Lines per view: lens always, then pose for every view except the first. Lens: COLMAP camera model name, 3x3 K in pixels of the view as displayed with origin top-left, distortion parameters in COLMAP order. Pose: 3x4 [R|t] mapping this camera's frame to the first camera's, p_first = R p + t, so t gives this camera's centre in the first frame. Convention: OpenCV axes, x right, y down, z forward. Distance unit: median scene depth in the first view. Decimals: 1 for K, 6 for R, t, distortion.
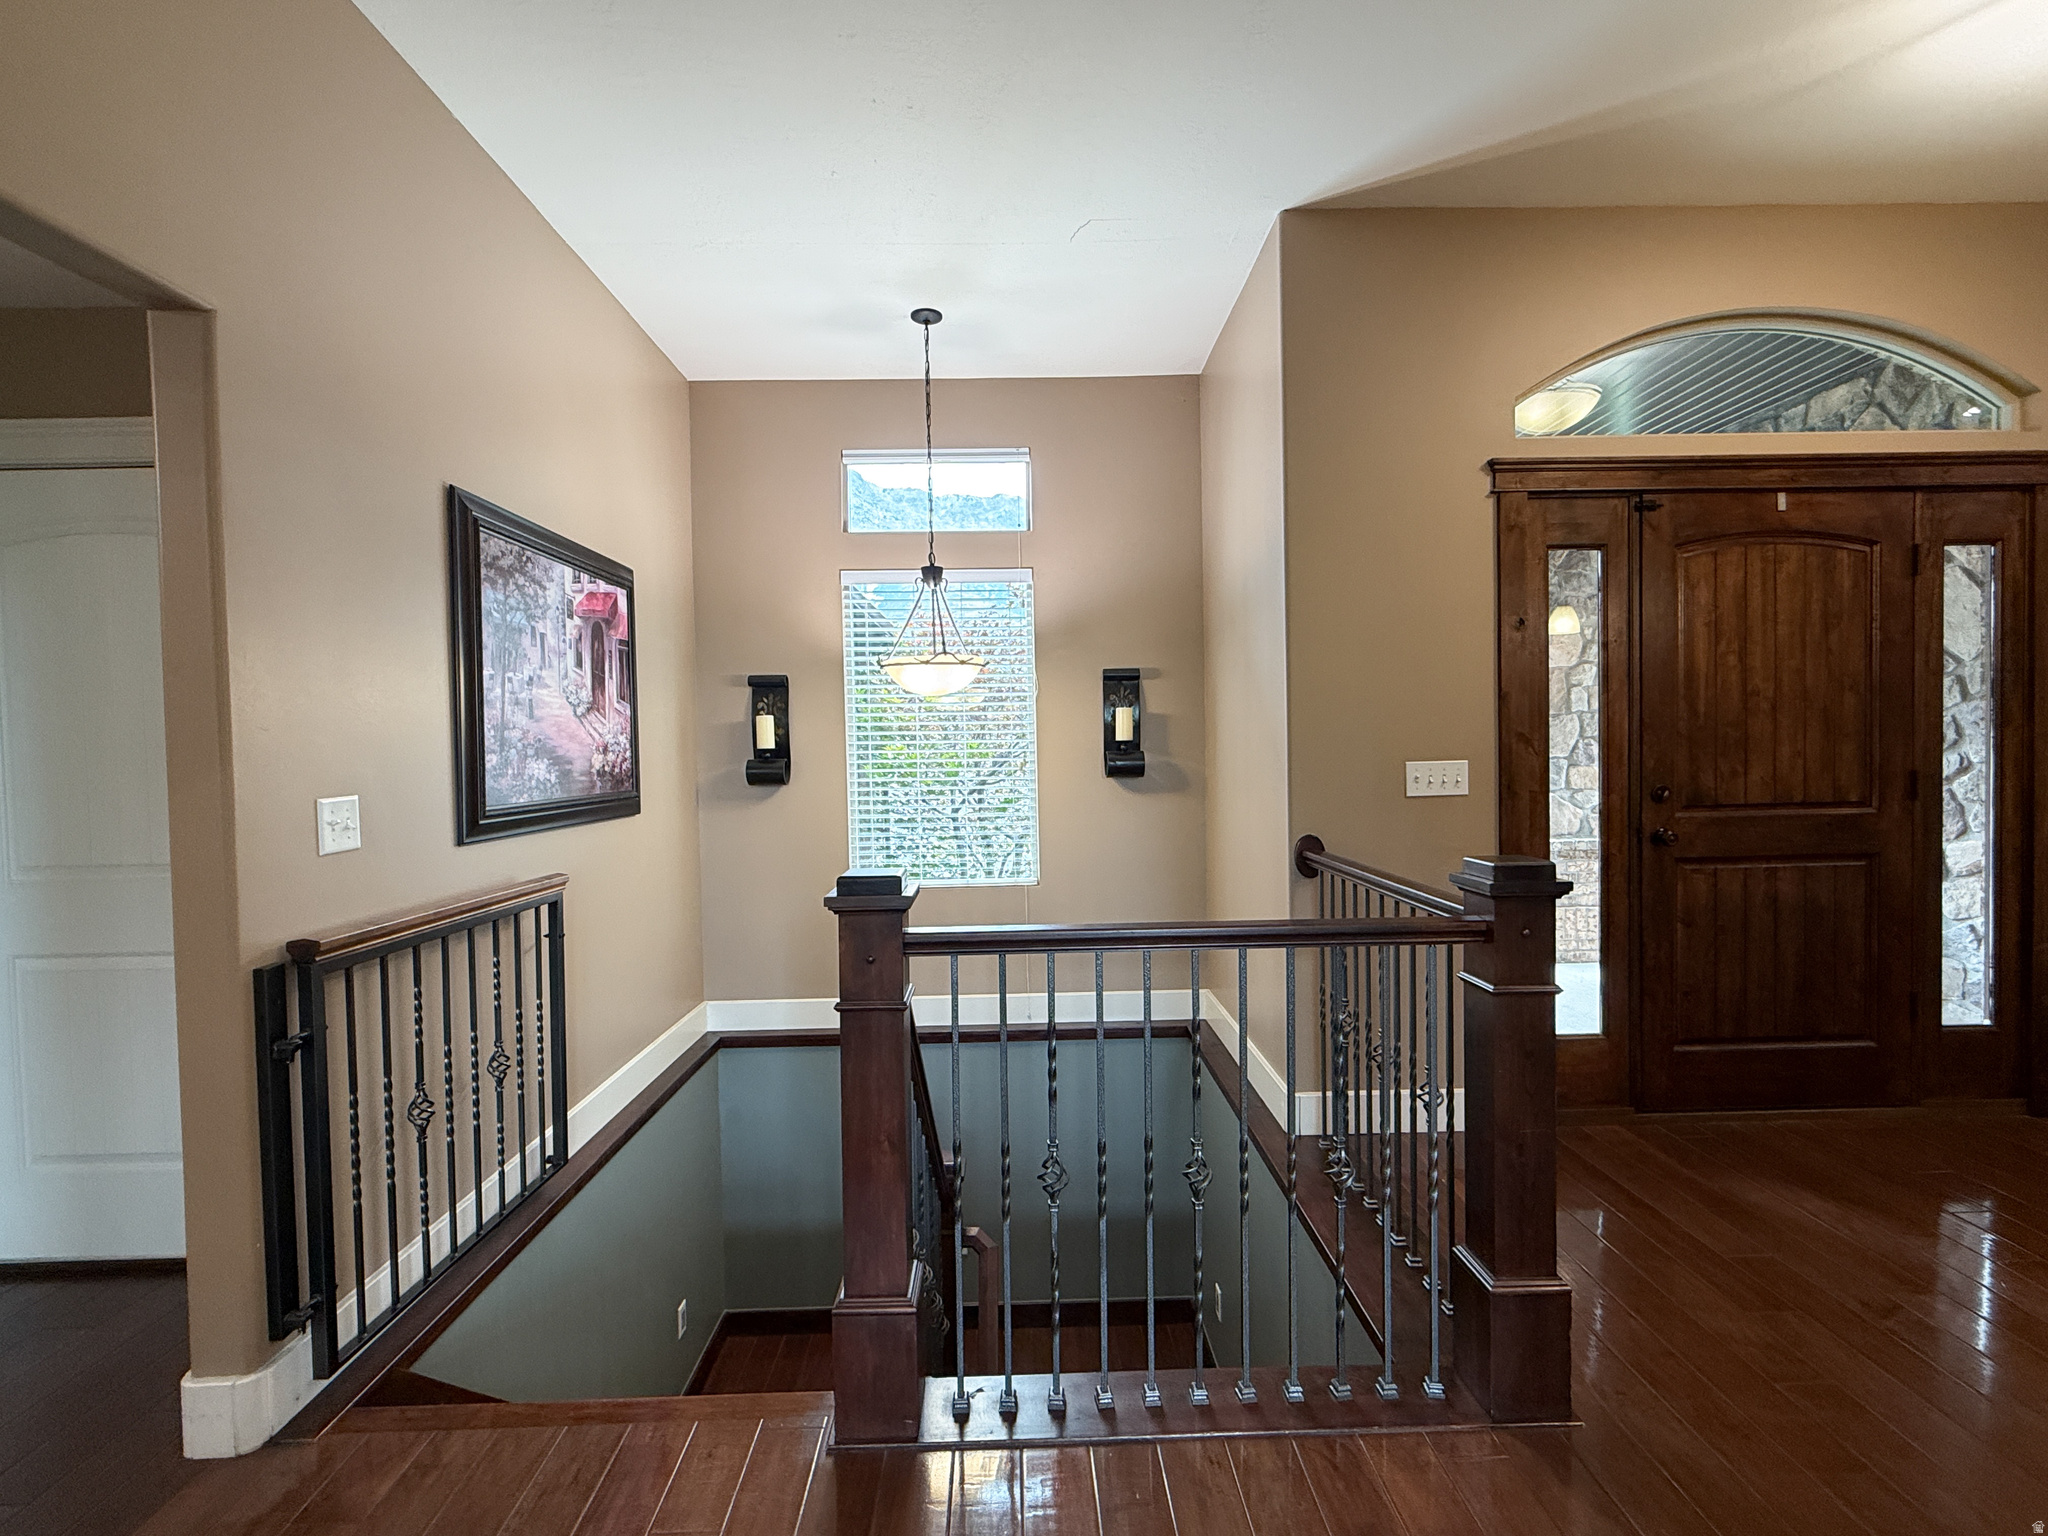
lens RADIAL K [[948.3, 0, 1018.7], [0, 948.3, 769.4], [0, 0, 1]] dist [0.004706, -0.001804]
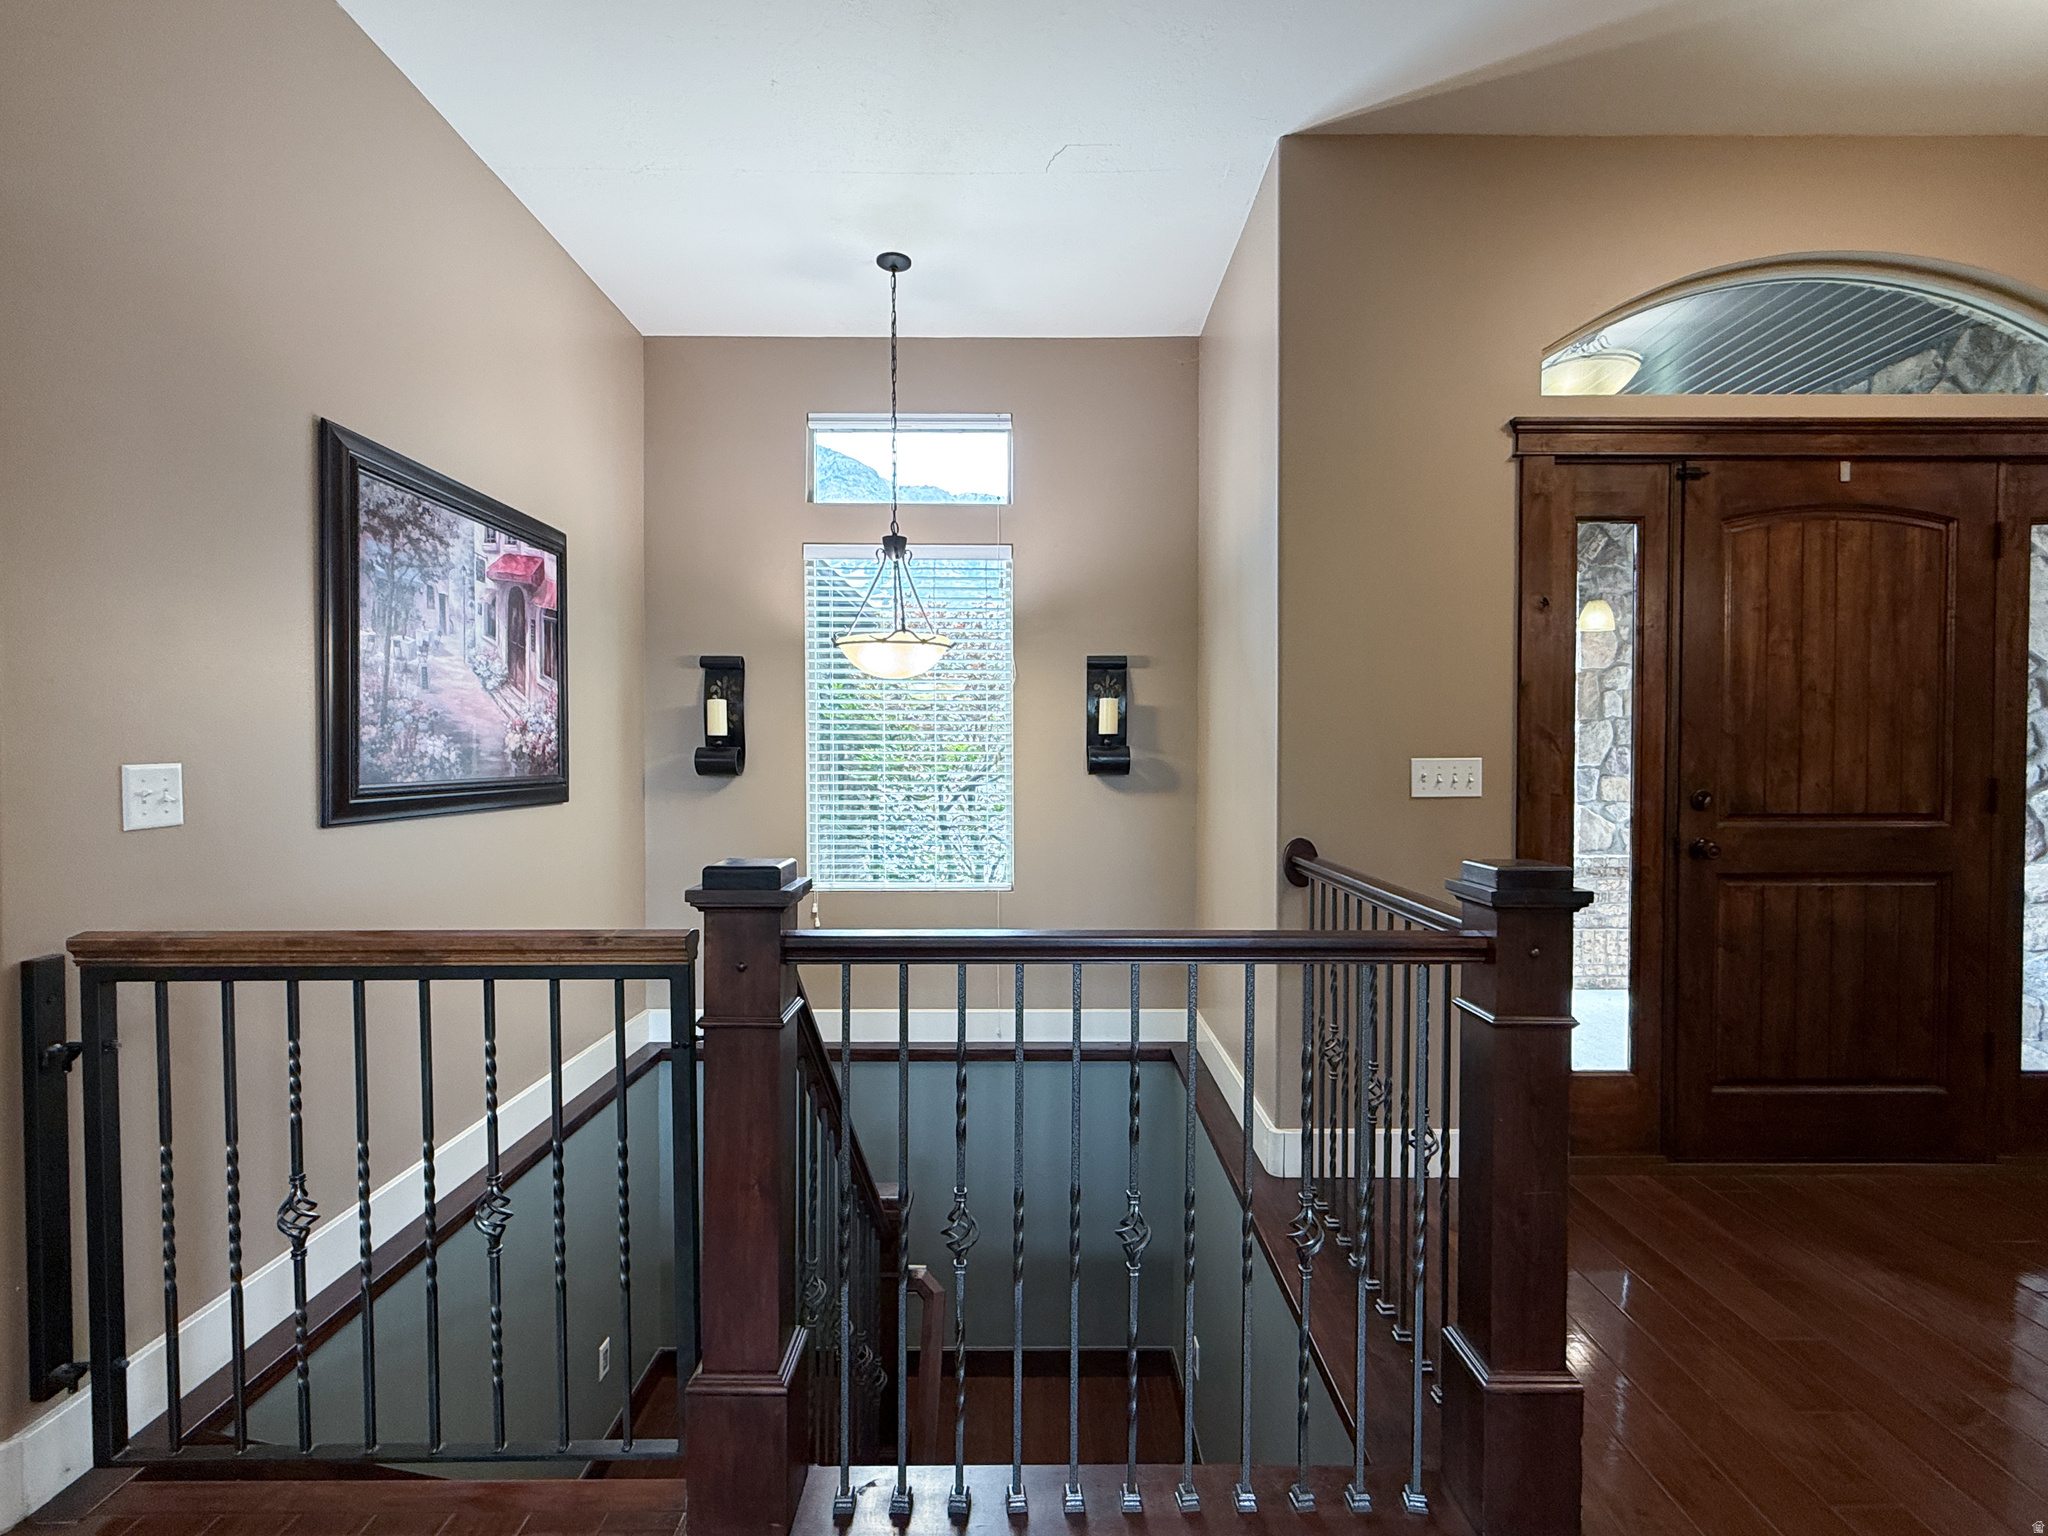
lens RADIAL K [[948.3, 0, 1034.8], [0, 948.3, 775.6], [0, 0, 1]] dist [0.004706, -0.001804]
pose [[0.999674, 0.019616, -0.016367, 0.071259], [-0.019729, 0.999782, -0.006787, 0.021386], [0.016230, 0.007107, 0.999843, 0.108097]]
